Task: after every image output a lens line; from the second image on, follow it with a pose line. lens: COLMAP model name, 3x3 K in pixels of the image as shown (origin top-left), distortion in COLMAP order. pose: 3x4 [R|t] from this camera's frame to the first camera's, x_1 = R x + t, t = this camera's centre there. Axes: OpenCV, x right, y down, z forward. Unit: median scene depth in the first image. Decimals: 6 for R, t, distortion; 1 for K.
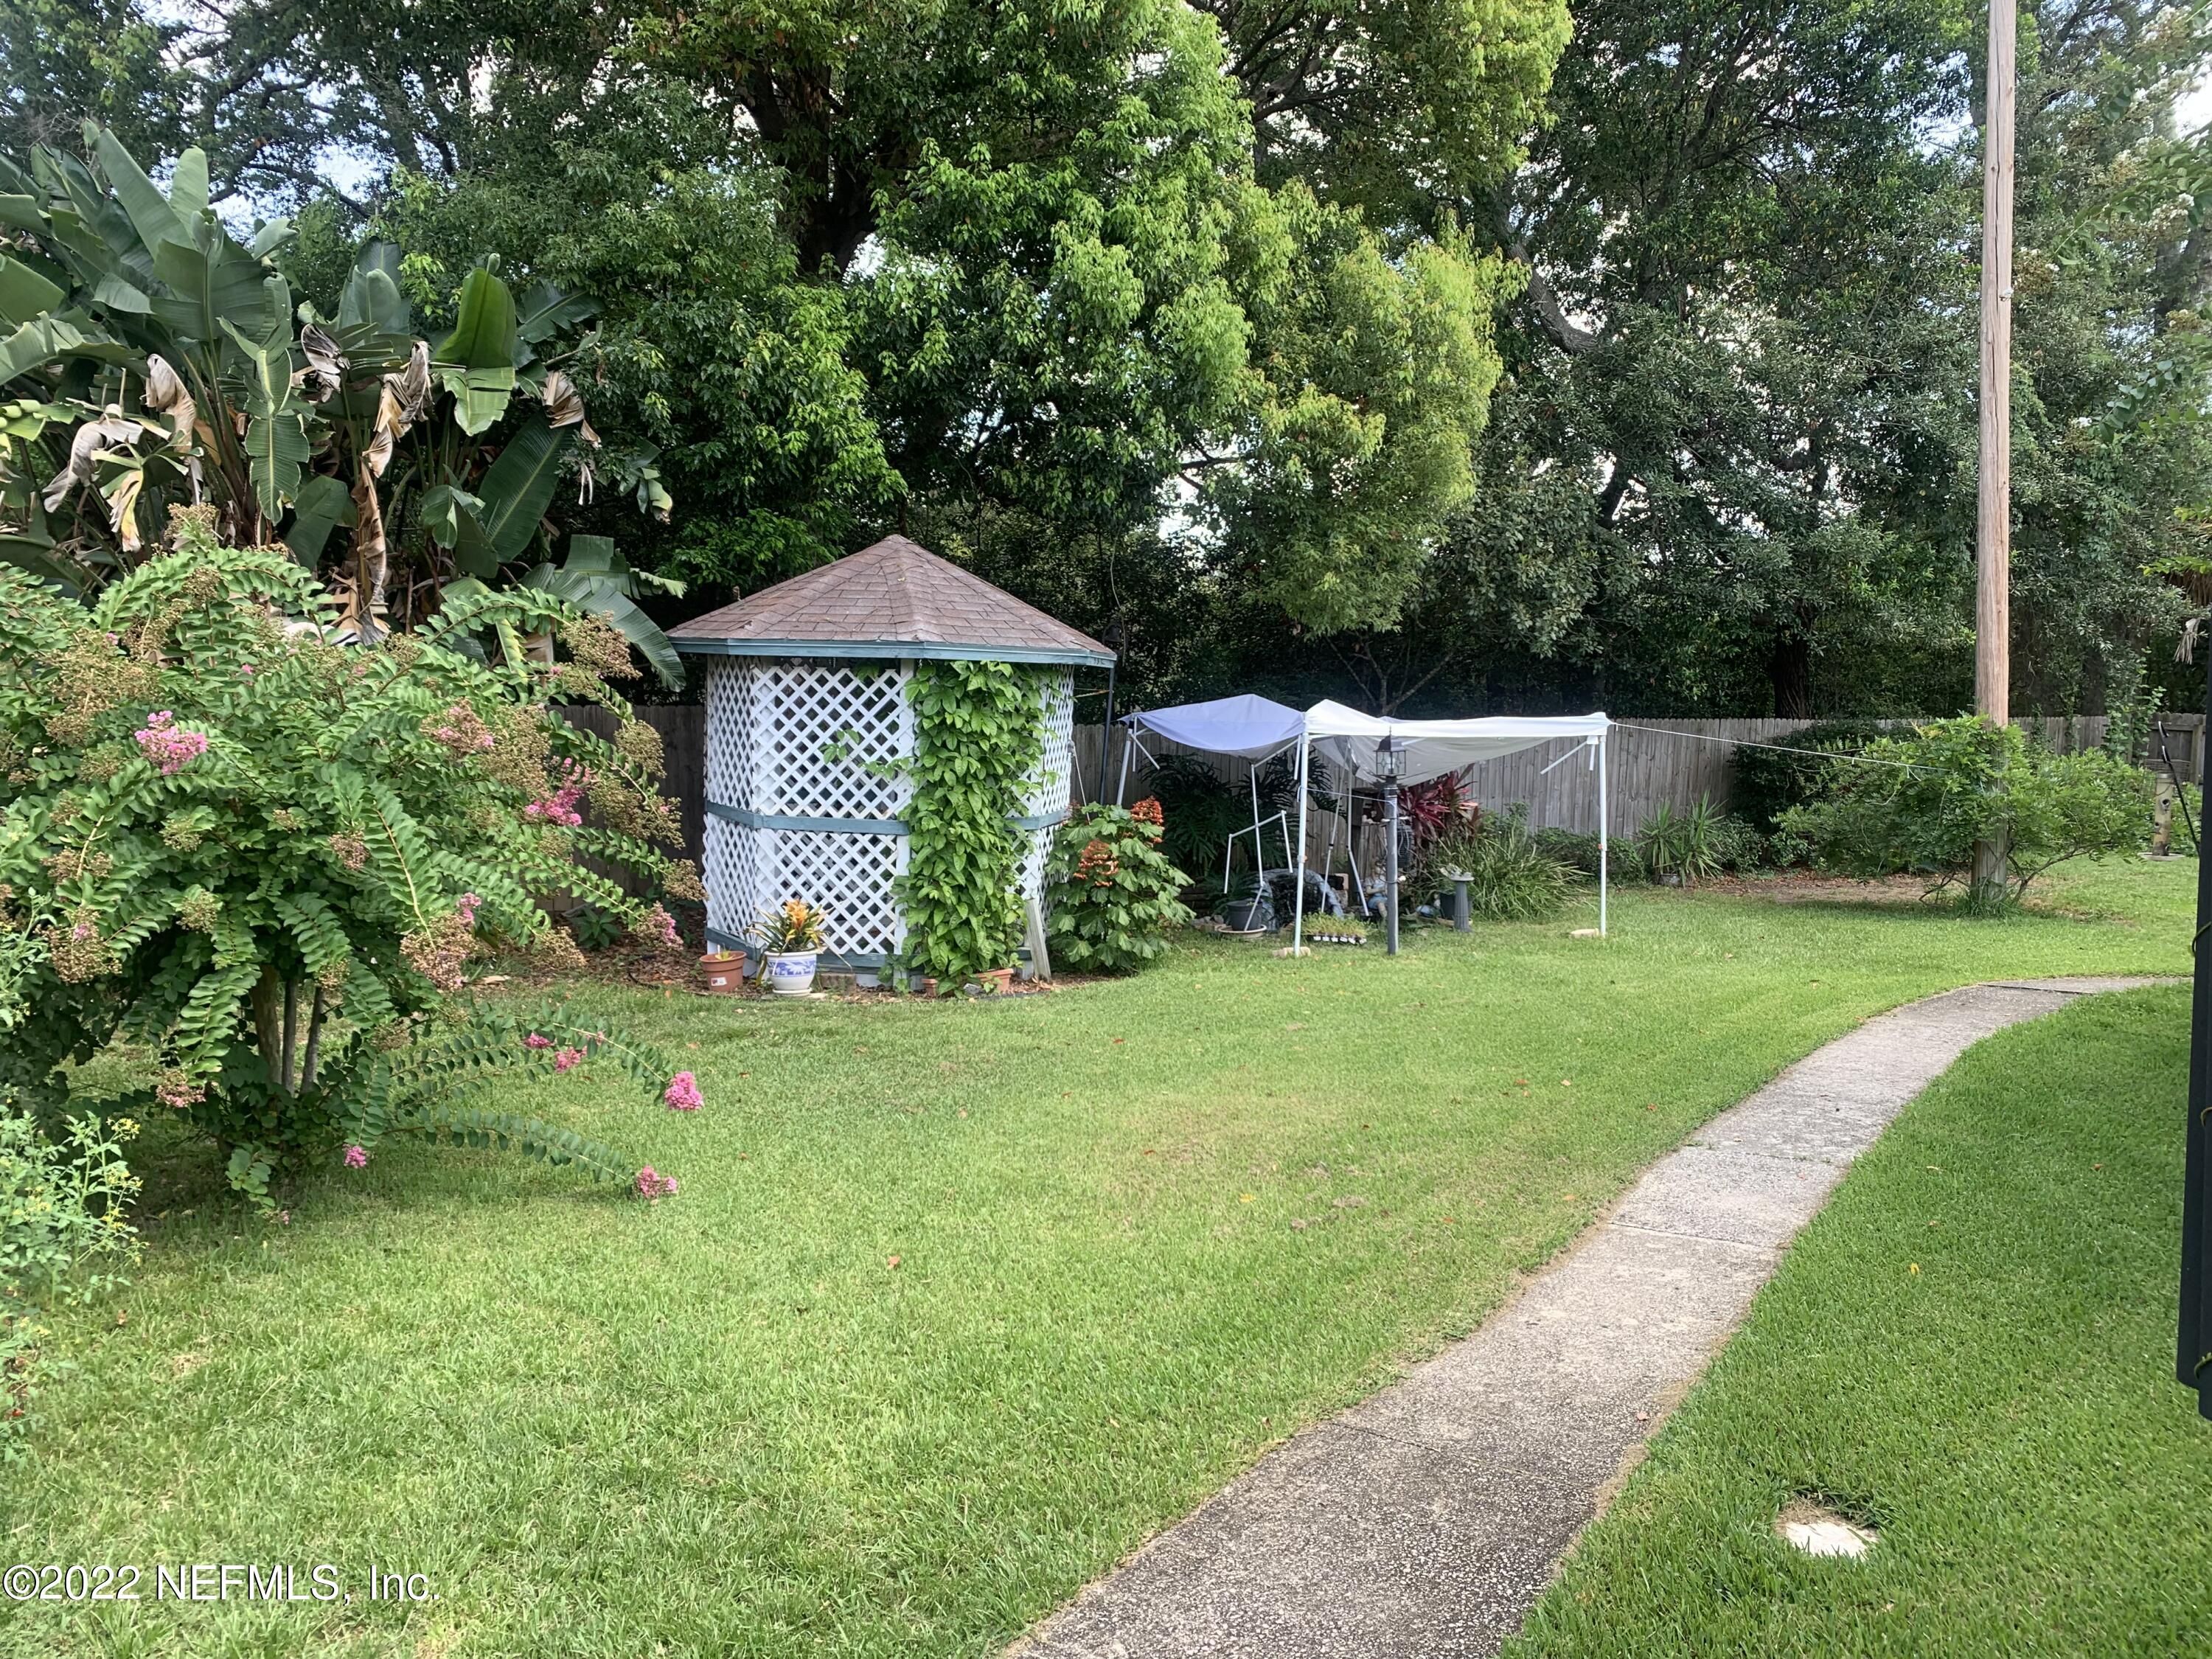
lens RADIAL K [[1712.6, 0, 1092.9], [0, 1712.6, 832.0], [0, 0, 1]] dist [0.039794, -0.048977]
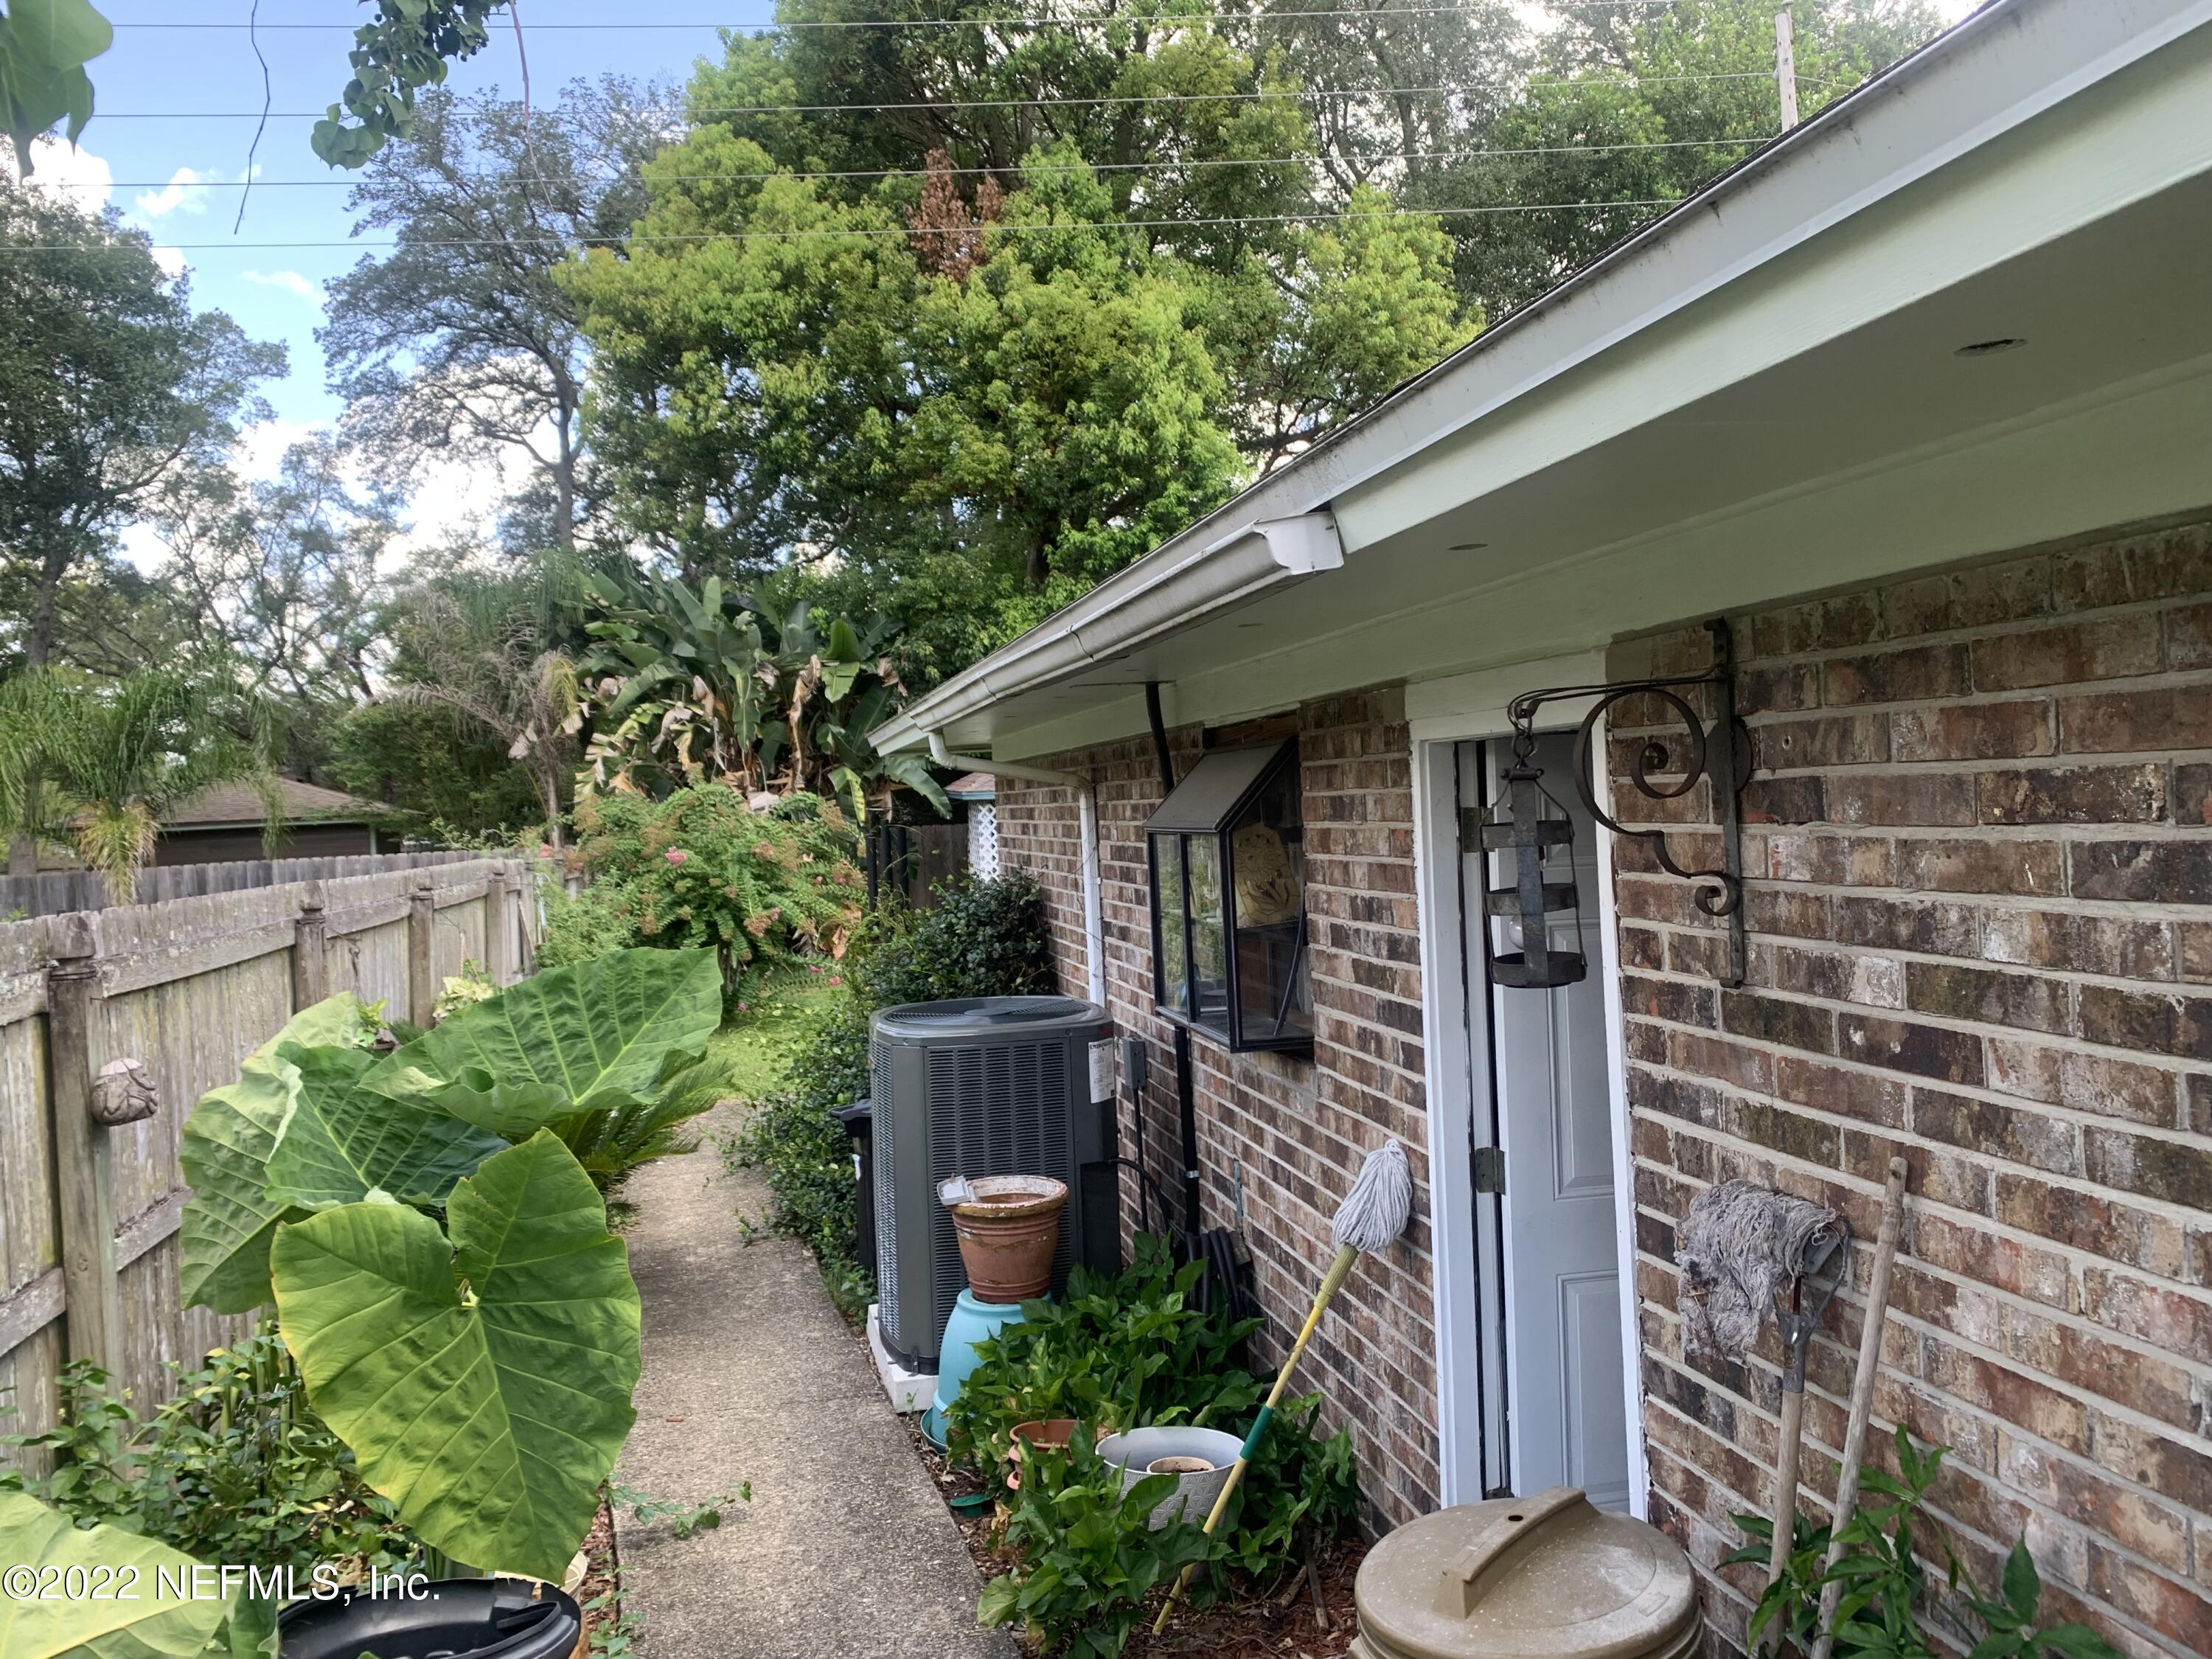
lens RADIAL K [[1712.6, 0, 1111.8], [0, 1712.6, 817.2], [0, 0, 1]] dist [0.039794, -0.048977]
pose [[0.952404, -0.040138, -0.302184, 0.592111], [0.022326, 0.997816, -0.062171, 0.044403], [0.304020, 0.052466, 0.951220, -0.875043]]
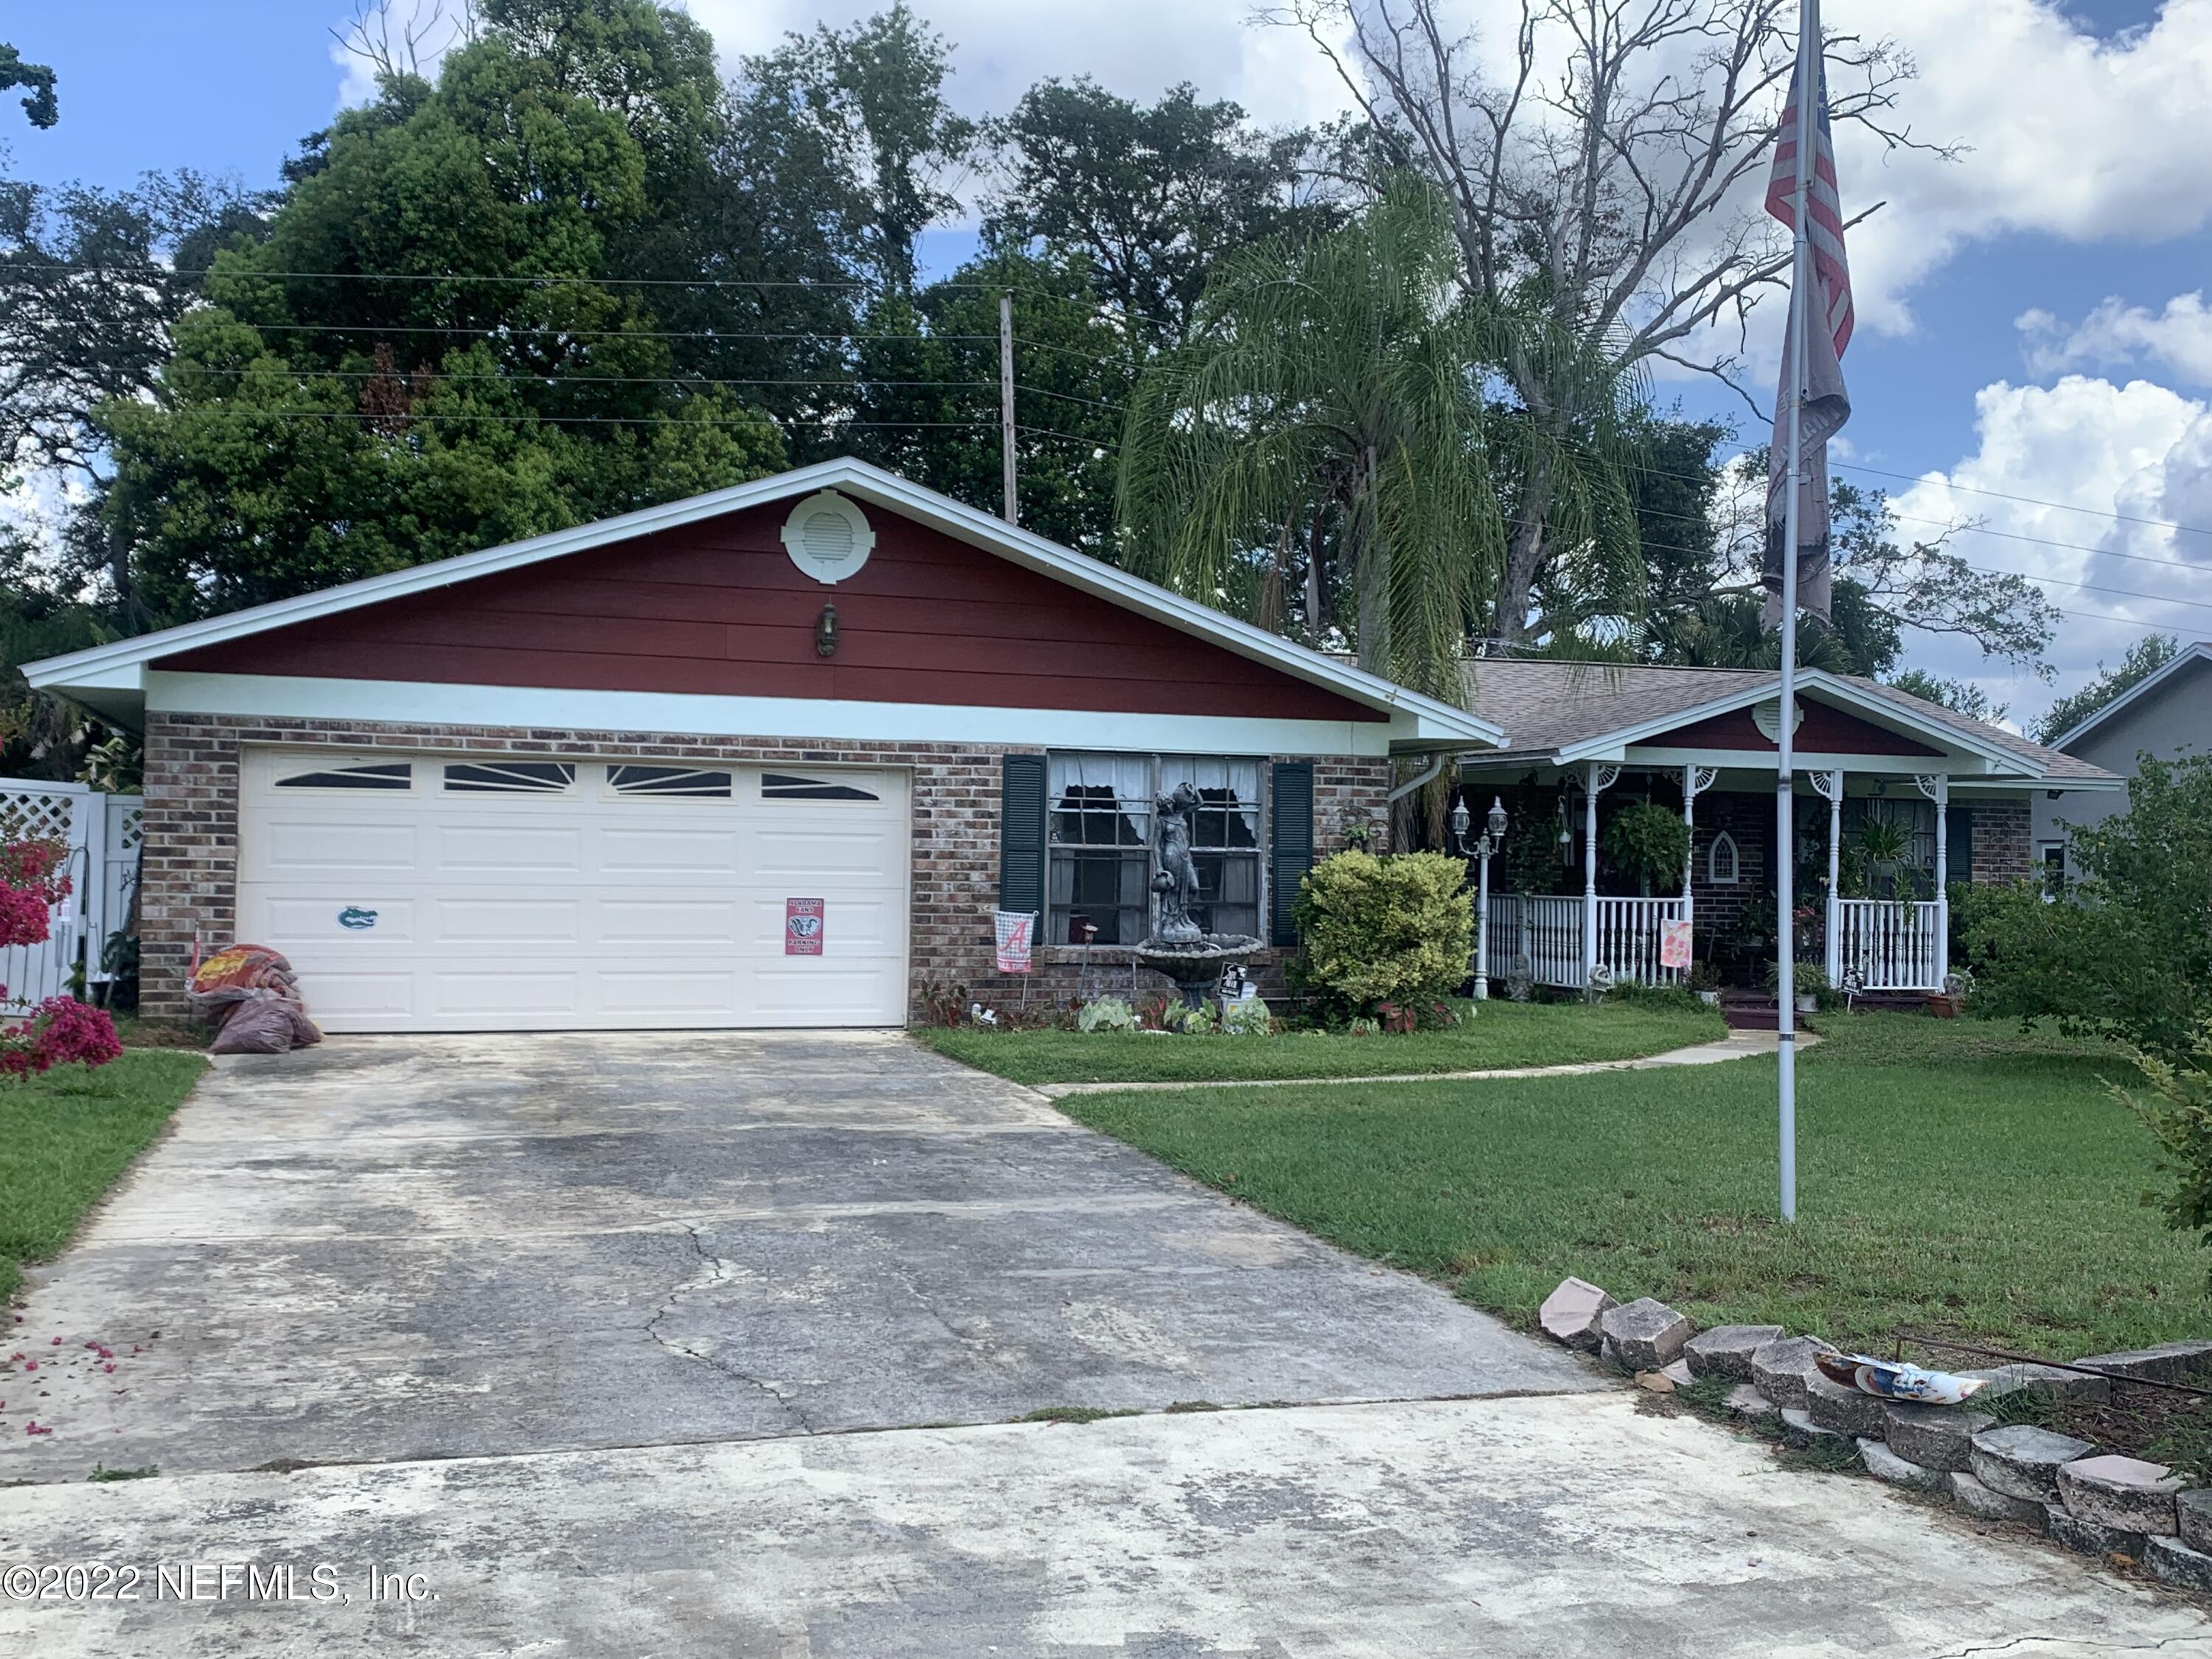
lens RADIAL K [[2185.3, 0, 1106.3], [0, 2185.3, 843.0], [0, 0, 1]] dist [-0.013039, 0.000000]
pose [[0.979642, 0.015980, -0.200115, 1.866211], [-0.034864, 0.995222, -0.091201, 0.253809], [0.197701, 0.096322, 0.975519, -2.420660]]
